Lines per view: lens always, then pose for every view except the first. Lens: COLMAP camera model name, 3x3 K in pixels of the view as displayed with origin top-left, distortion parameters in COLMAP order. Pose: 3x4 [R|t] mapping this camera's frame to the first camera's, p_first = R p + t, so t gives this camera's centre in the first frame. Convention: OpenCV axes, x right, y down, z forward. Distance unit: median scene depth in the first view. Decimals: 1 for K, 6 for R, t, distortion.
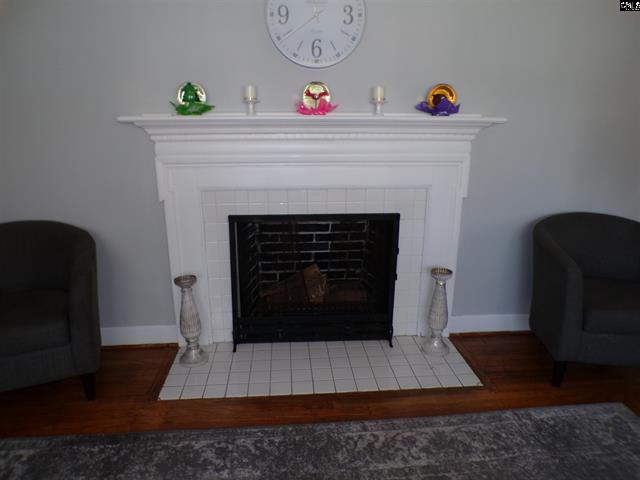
lens RADIAL K [[437.0, 0, 319.8], [0, 437.0, 241.2], [0, 0, 1]] dist [-0.026296, 0.000670]
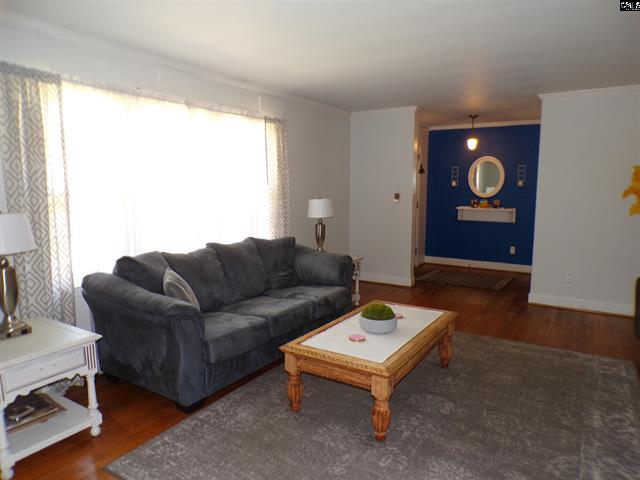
lens RADIAL K [[437.0, 0, 317.7], [0, 437.0, 238.2], [0, 0, 1]] dist [-0.026296, 0.000670]
pose [[-0.602450, 0.095272, -0.792450, 1.157747], [-0.222259, 0.933555, 0.281205, -0.210263], [0.766587, 0.345541, -0.541245, 0.618623]]
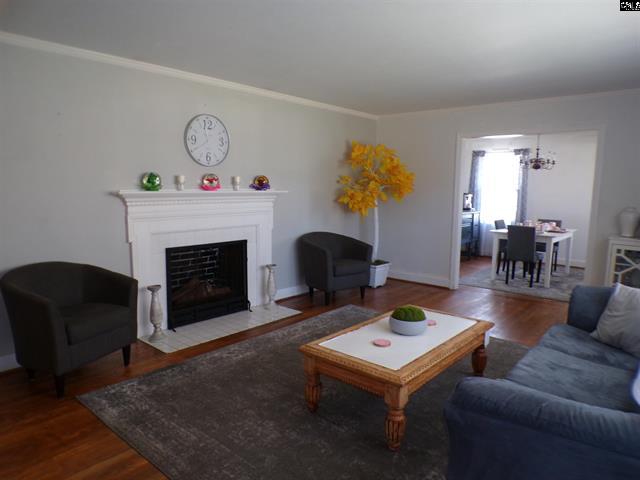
lens RADIAL K [[437.0, 0, 318.6], [0, 437.0, 241.7], [0, 0, 1]] dist [-0.026296, 0.000670]
pose [[0.716600, -0.085054, 0.692278, -1.013326], [0.183063, 0.980676, -0.069008, 0.150765], [-0.673032, 0.176182, 0.718323, -0.653060]]
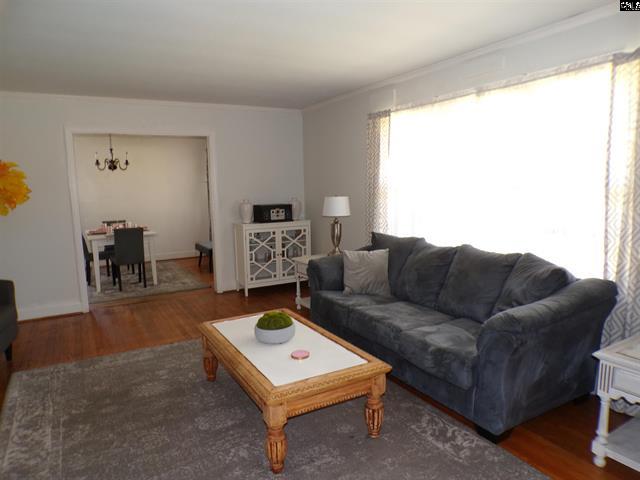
lens RADIAL K [[437.0, 0, 314.3], [0, 437.0, 239.3], [0, 0, 1]] dist [-0.026296, 0.000670]
pose [[-0.415354, -0.108919, 0.903116, -1.064740], [0.274245, 0.931619, 0.238485, -0.150443], [-0.867336, 0.346730, -0.357081, 0.388924]]
